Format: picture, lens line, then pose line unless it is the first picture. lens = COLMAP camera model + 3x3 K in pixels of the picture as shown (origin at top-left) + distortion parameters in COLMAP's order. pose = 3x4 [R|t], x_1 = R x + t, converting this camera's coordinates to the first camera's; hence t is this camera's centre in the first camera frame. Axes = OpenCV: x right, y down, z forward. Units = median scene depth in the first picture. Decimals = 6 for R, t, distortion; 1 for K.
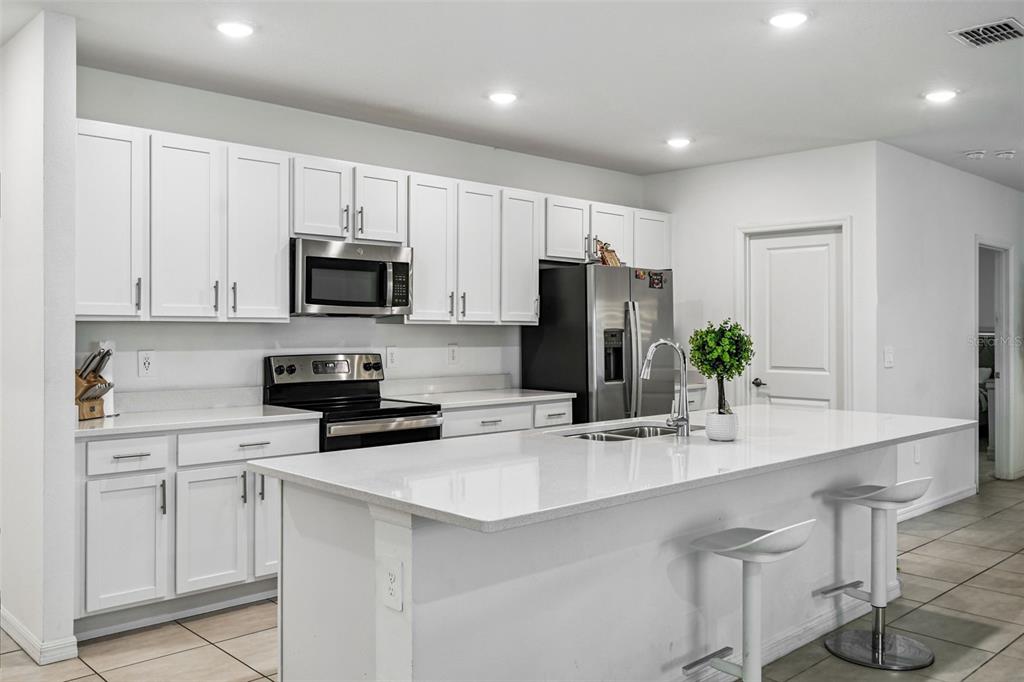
lens RADIAL K [[861.9, 0, 507.0], [0, 861.9, 319.8], [0, 0, 1]] dist [-0.005525, -0.000315]
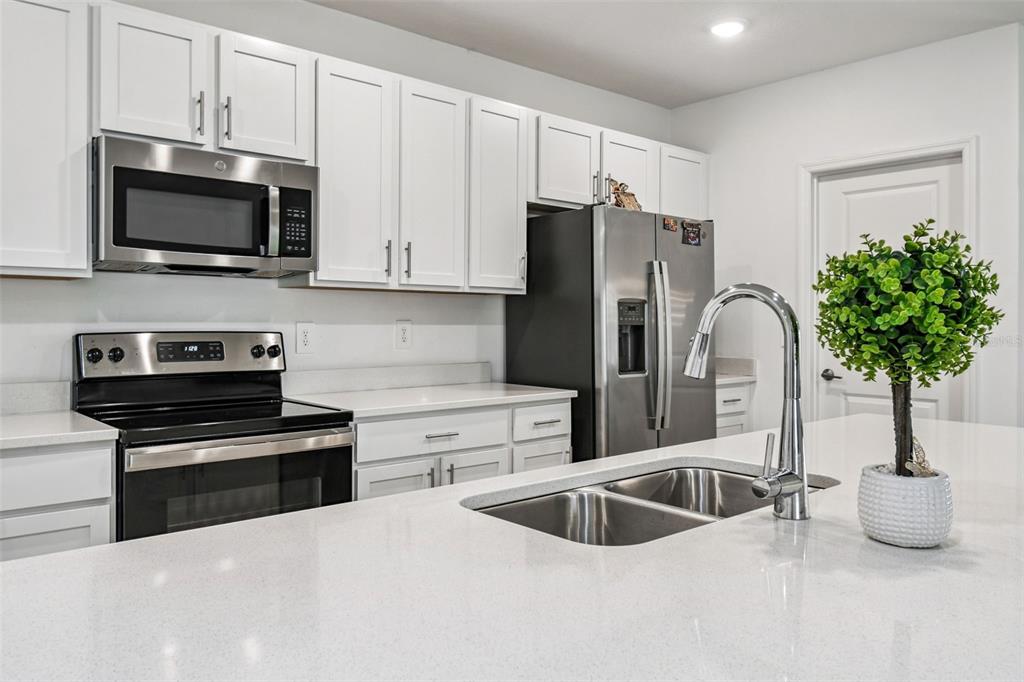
lens RADIAL K [[757.0, 0, 514.5], [0, 757.0, 322.5], [0, 0, 1]] dist [-0.001777, -0.001858]
pose [[0.999272, 0.001489, -0.038113, 0.056545], [-0.001018, 0.999923, 0.012375, 0.024244], [0.038128, -0.012327, 0.999197, 0.415723]]
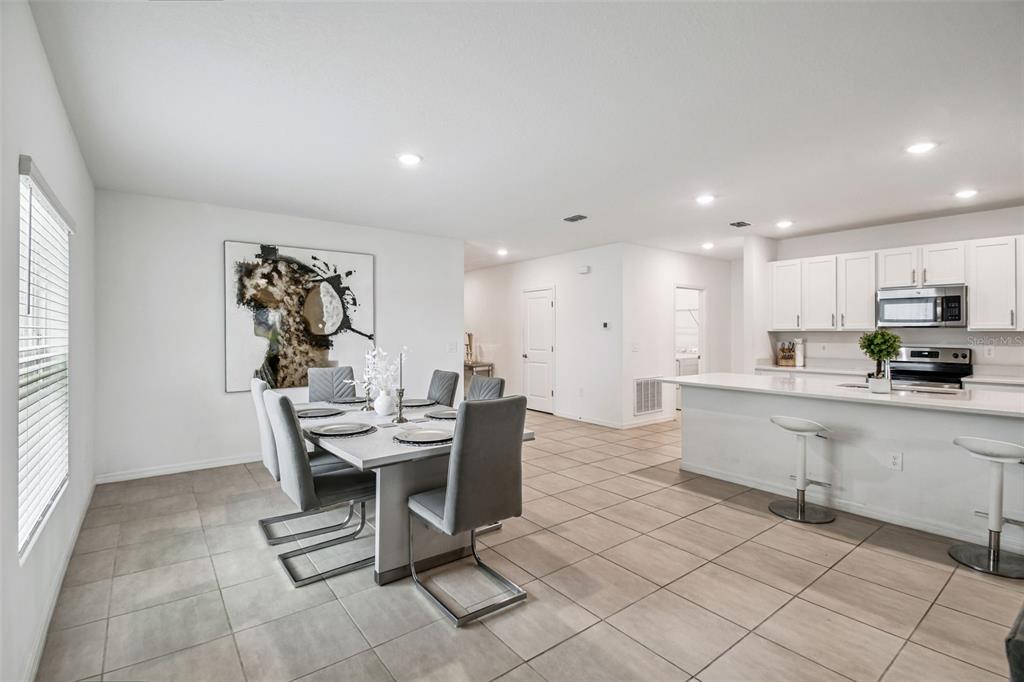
lens RADIAL K [[477.2, 0, 512.0], [0, 477.2, 341.0], [0, 0, 1]] dist [0.002090, -0.008448]
pose [[-0.099927, 0.013377, -0.994905, 0.866336], [0.007809, 0.999889, 0.012660, 0.005217], [0.994964, -0.006504, -0.100020, 0.196890]]
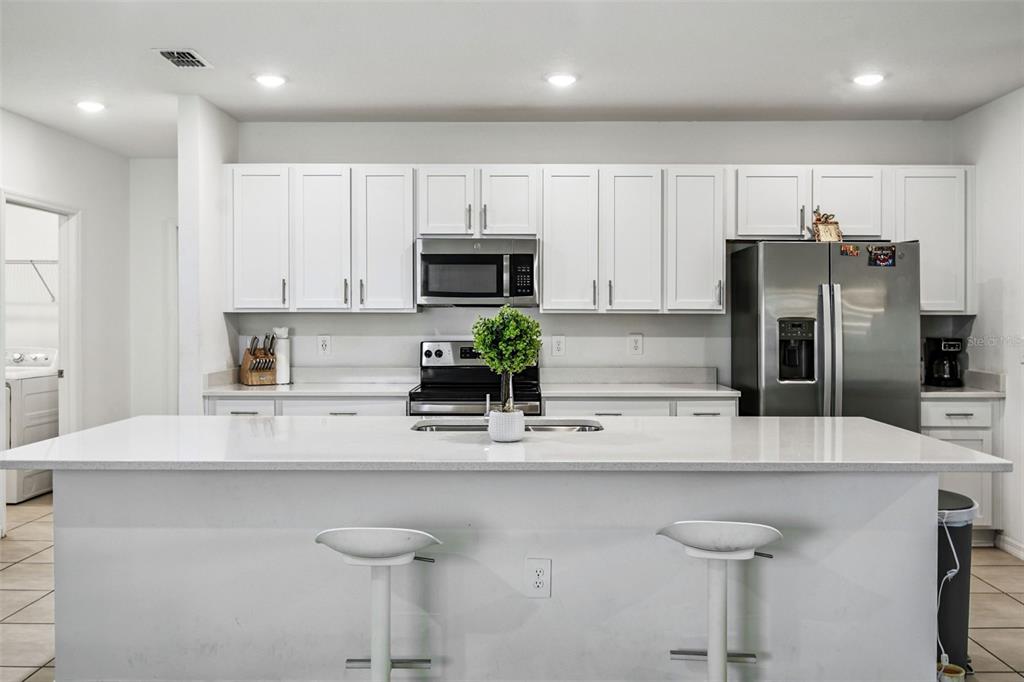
lens RADIAL K [[862.2, 0, 512.3], [0, 862.2, 316.2], [0, 0, 1]] dist [-0.007772, -0.005378]
pose [[0.717385, -0.003506, -0.696668, 0.555178], [0.008176, 0.999961, 0.003387, 0.004446], [0.696629, -0.008126, 0.717386, 0.229792]]
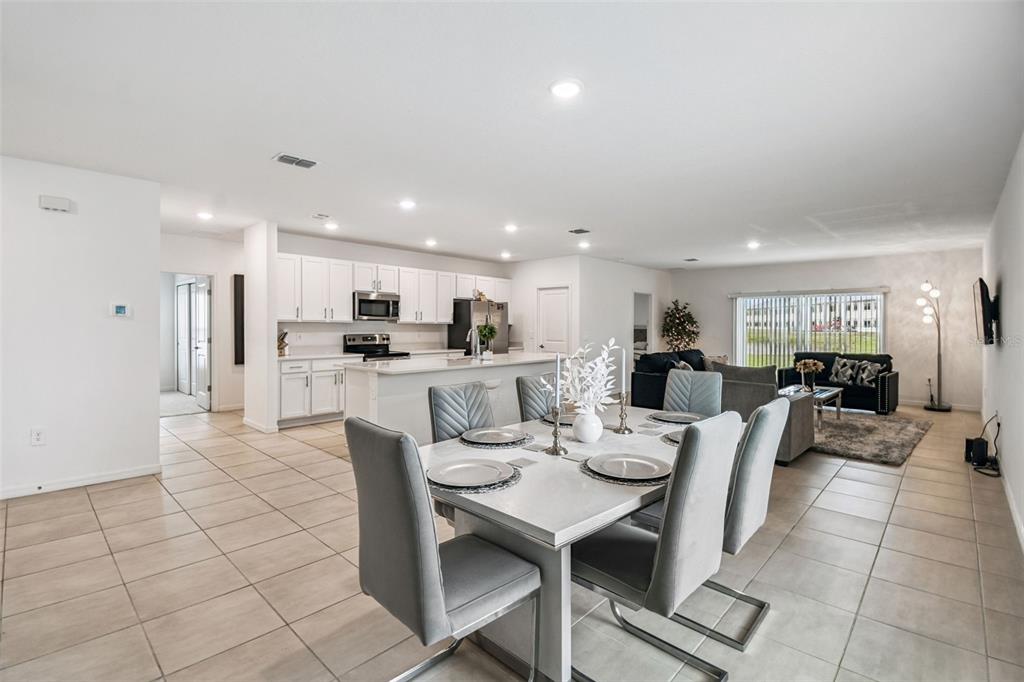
lens RADIAL K [[464.5, 0, 524.7], [0, 464.5, 327.4], [0, 0, 1]] dist [-0.000036, -0.015393]
pose [[0.997091, 0.002082, 0.076196, 0.161896], [-0.003092, 0.999909, 0.013134, -0.002301], [-0.076162, -0.013332, 0.997006, -0.464900]]
